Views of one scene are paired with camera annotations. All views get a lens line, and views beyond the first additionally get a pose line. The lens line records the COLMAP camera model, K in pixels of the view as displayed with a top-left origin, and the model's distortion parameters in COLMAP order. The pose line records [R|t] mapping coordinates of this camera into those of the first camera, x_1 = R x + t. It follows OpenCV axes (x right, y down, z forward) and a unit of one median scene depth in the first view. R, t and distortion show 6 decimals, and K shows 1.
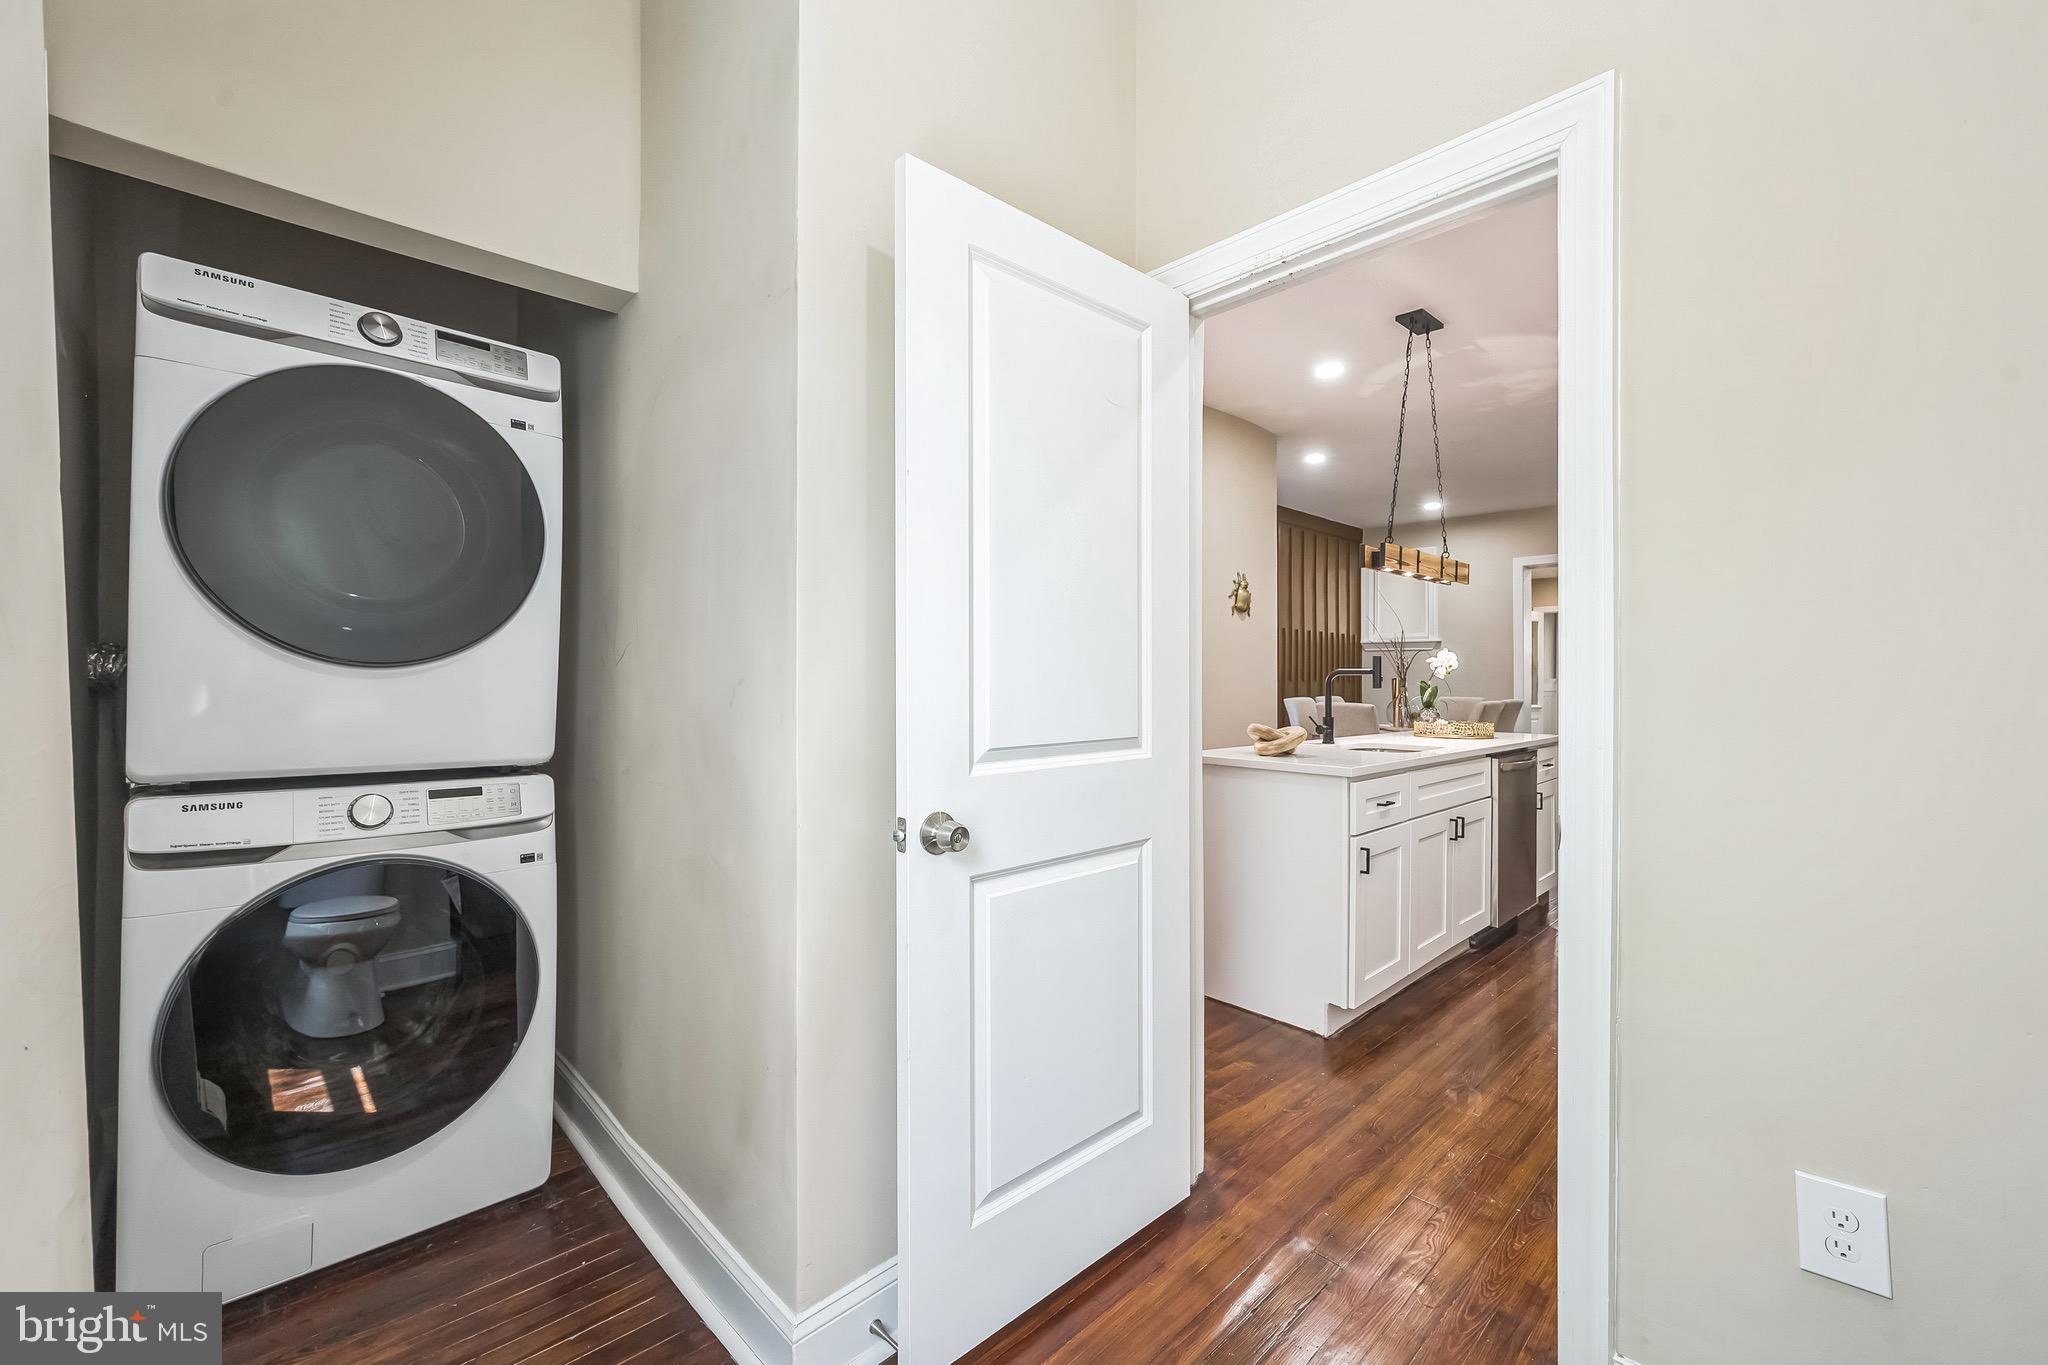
lens RADIAL K [[830.7, 0, 1024.0], [0, 830.7, 682.5], [0, 0, 1]] dist [-0.001219, -0.000075]
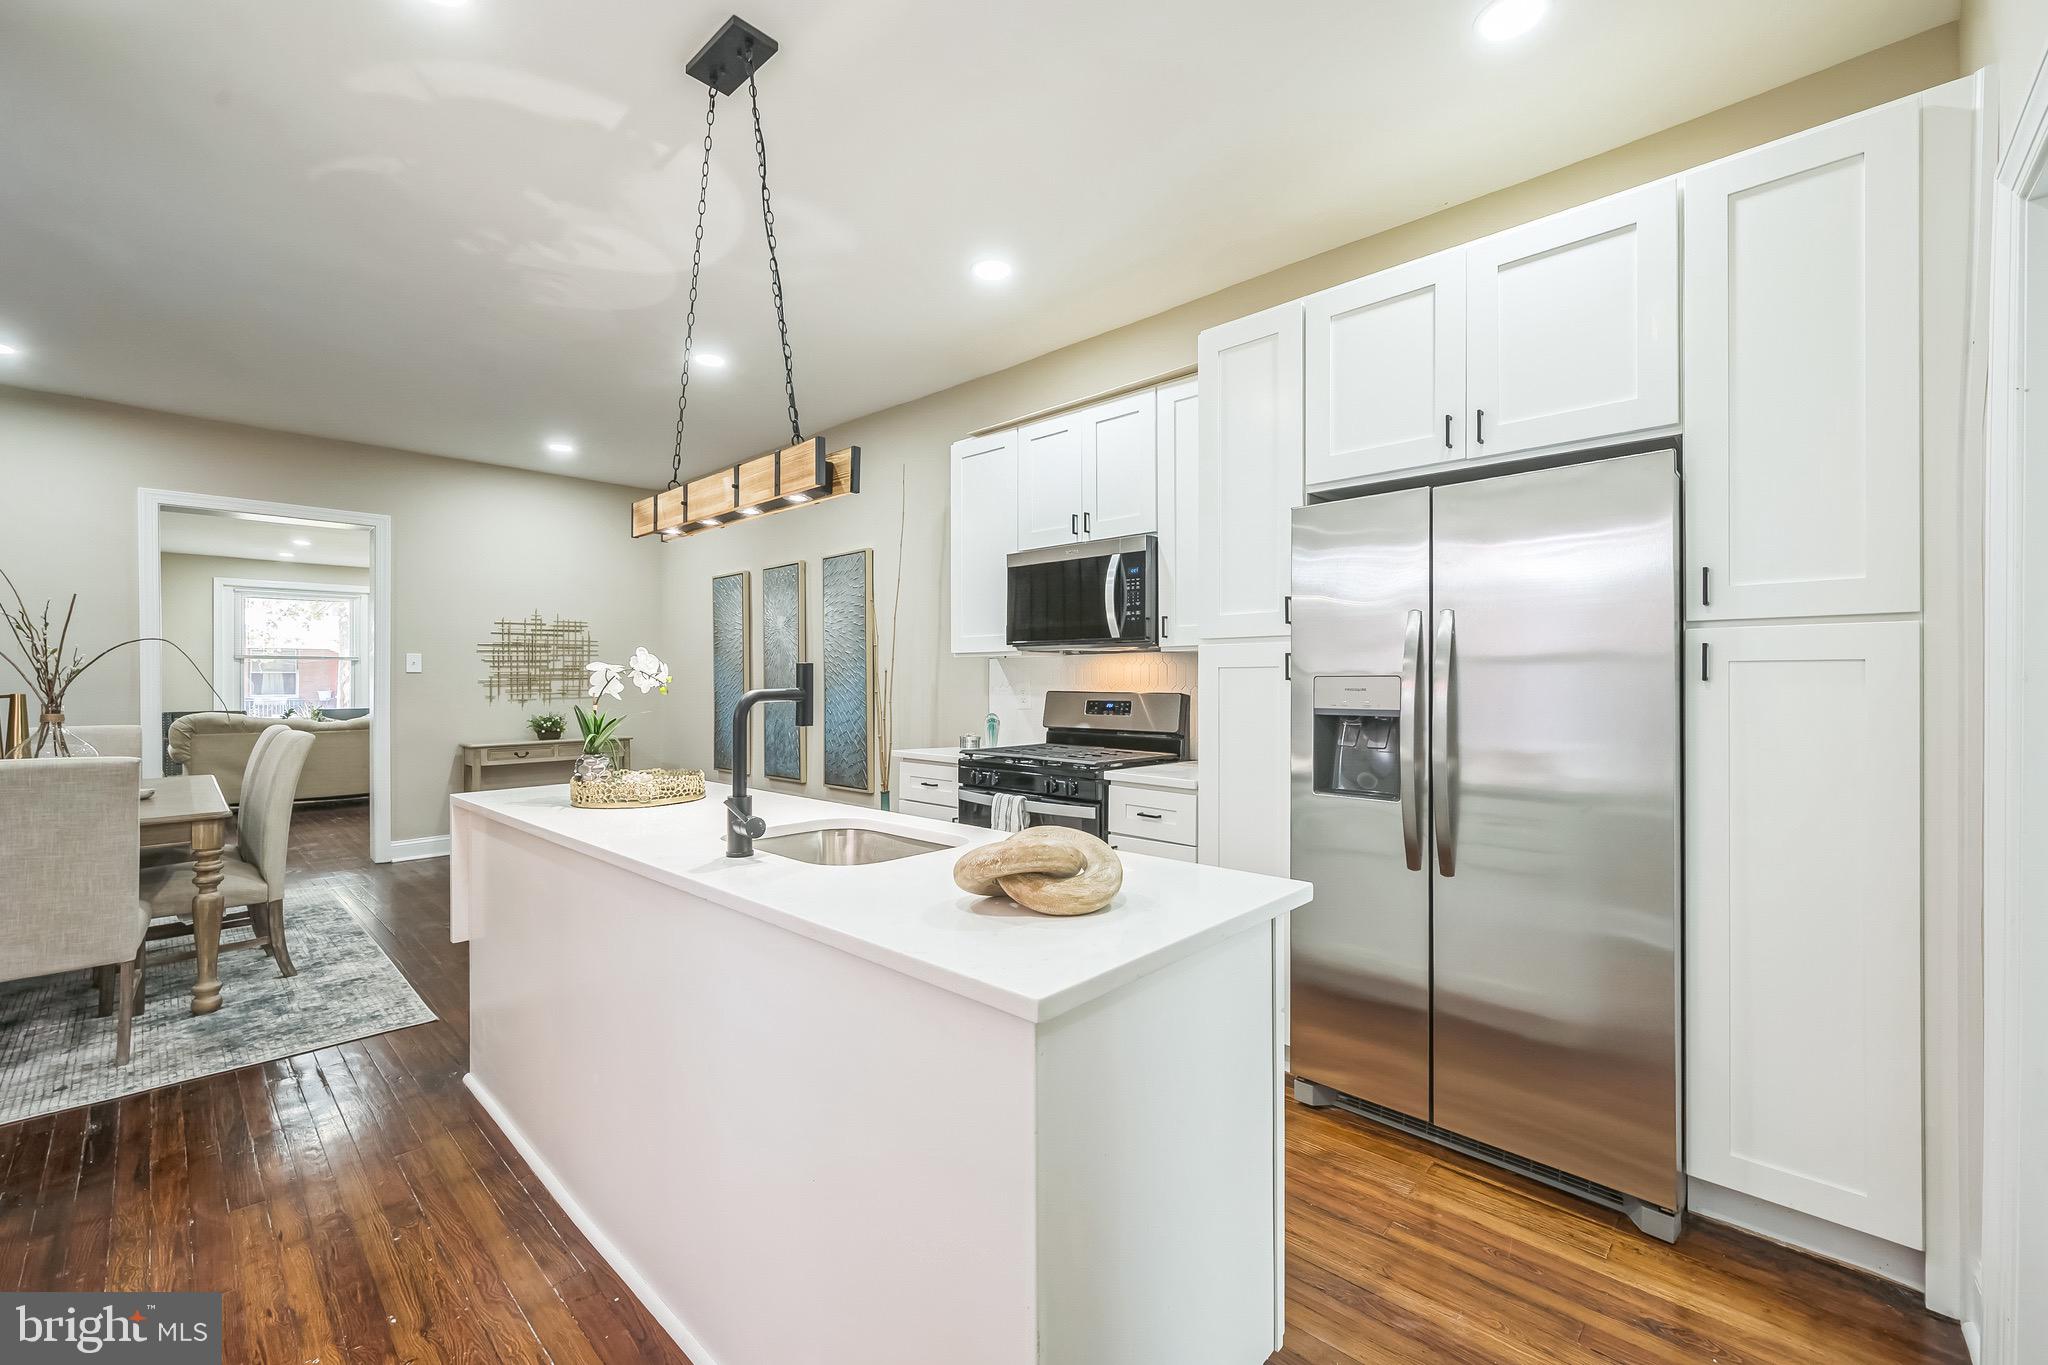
lens RADIAL K [[829.0, 0, 1041.7], [0, 829.0, 678.8], [0, 0, 1]] dist [-0.007076, -0.000271]
pose [[-0.063256, -0.003840, 0.997990, -0.067528], [0.007324, 0.999964, 0.004311, -0.018479], [-0.997970, 0.007582, -0.063225, 0.674278]]
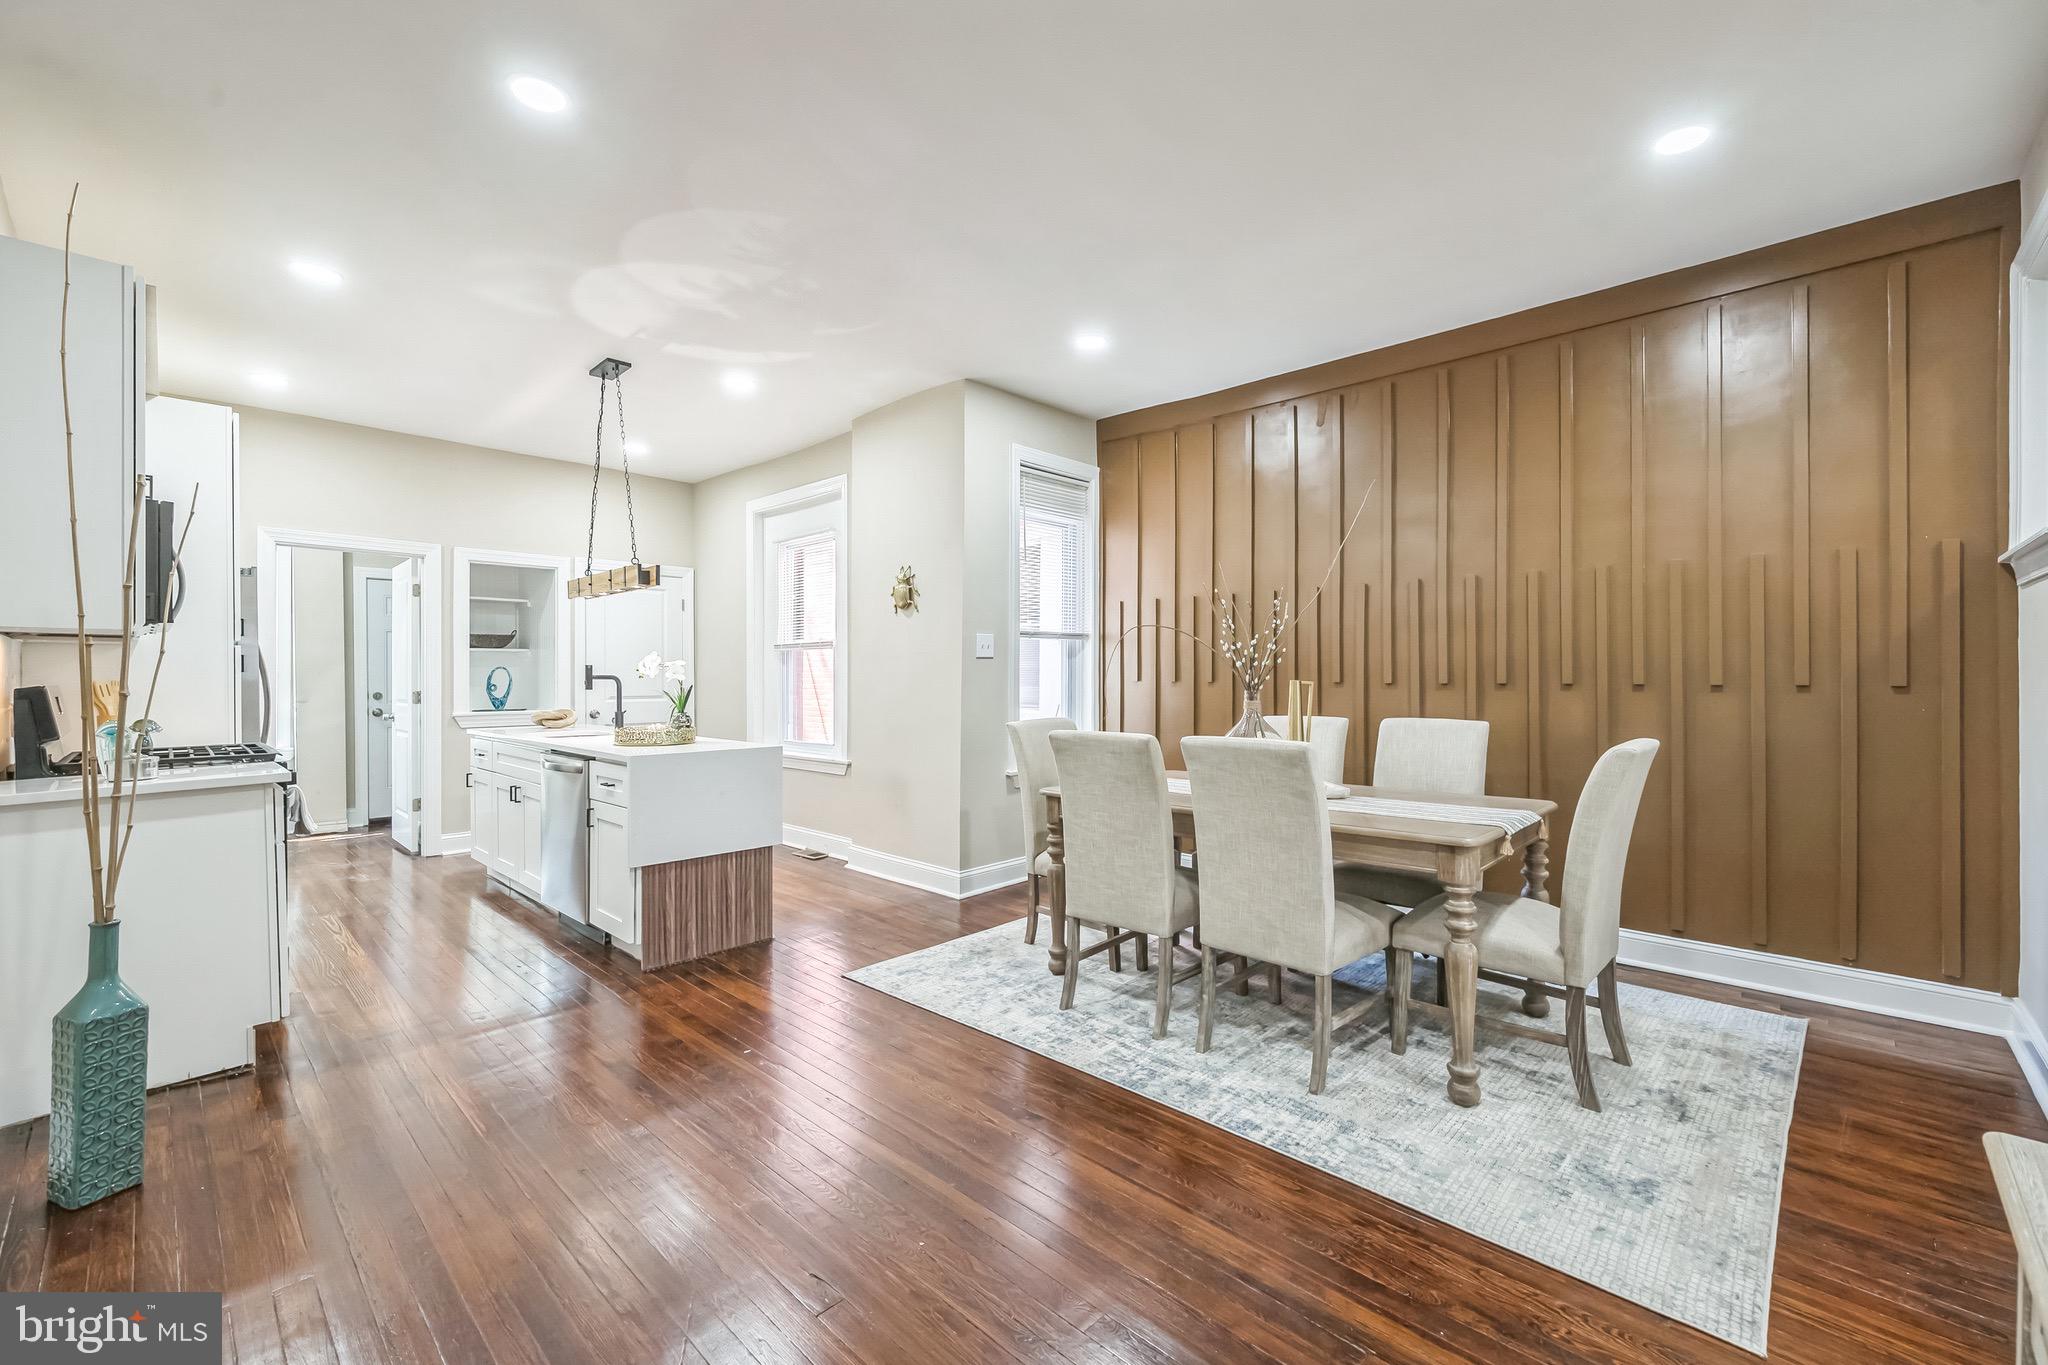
lens RADIAL K [[829.0, 0, 1041.7], [0, 829.0, 678.8], [0, 0, 1]] dist [-0.007076, -0.000271]
pose [[0.058055, -0.001902, -0.998312, 1.335180], [-0.003890, 0.999990, -0.002132, -0.006641], [0.998306, 0.004007, 0.058047, 1.238011]]
